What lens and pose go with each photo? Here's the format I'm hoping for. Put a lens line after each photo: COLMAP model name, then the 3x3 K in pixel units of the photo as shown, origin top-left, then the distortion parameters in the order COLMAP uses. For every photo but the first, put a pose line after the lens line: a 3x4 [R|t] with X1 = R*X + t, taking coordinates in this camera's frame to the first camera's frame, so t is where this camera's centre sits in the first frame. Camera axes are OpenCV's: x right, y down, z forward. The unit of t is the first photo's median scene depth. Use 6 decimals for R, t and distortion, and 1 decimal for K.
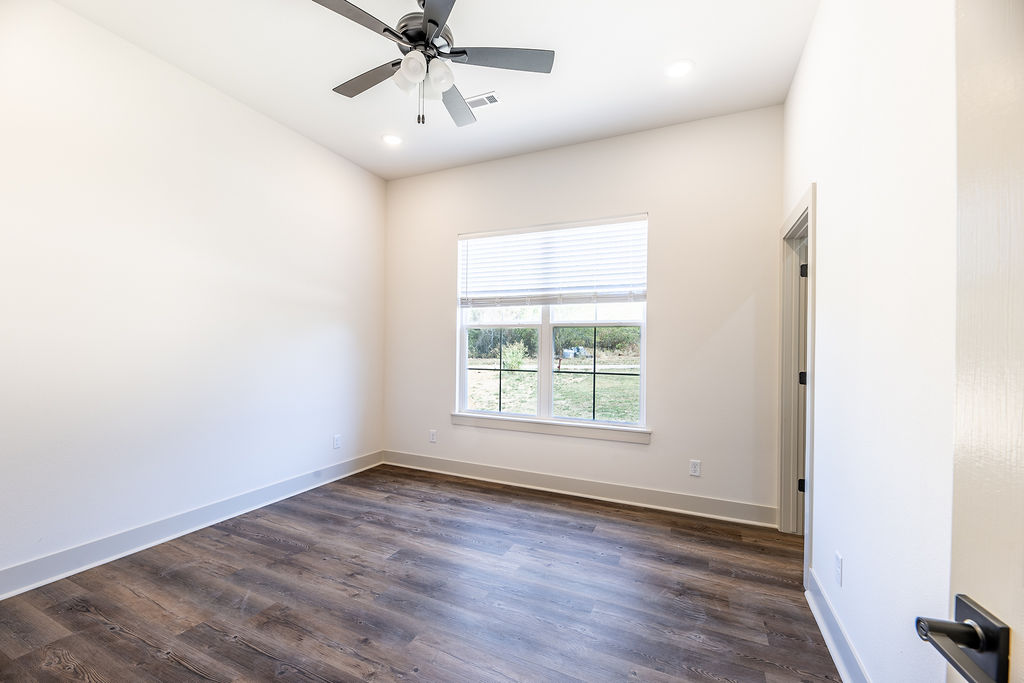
lens RADIAL K [[421.9, 0, 503.6], [0, 421.9, 344.8], [0, 0, 1]] dist [-0.008285, 0.000138]
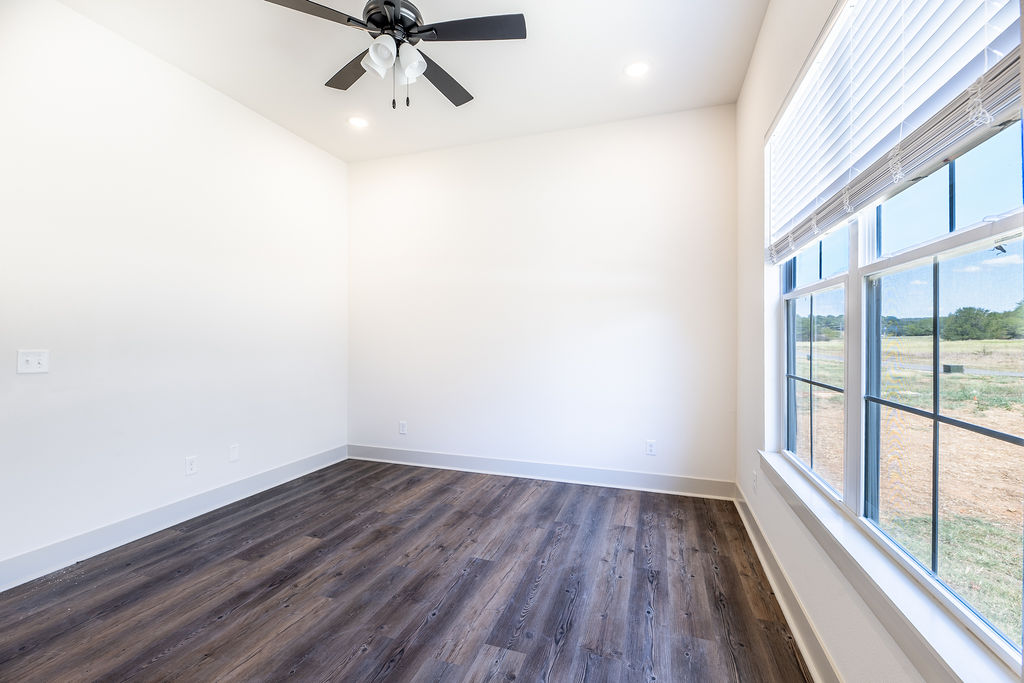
lens RADIAL K [[421.9, 0, 508.6], [0, 421.9, 341.0], [0, 0, 1]] dist [-0.008285, 0.000138]
pose [[0.106039, -0.005104, -0.994349, 0.566578], [0.003949, 0.999981, -0.004711, 0.021221], [0.994354, -0.003427, 0.106057, 0.821901]]
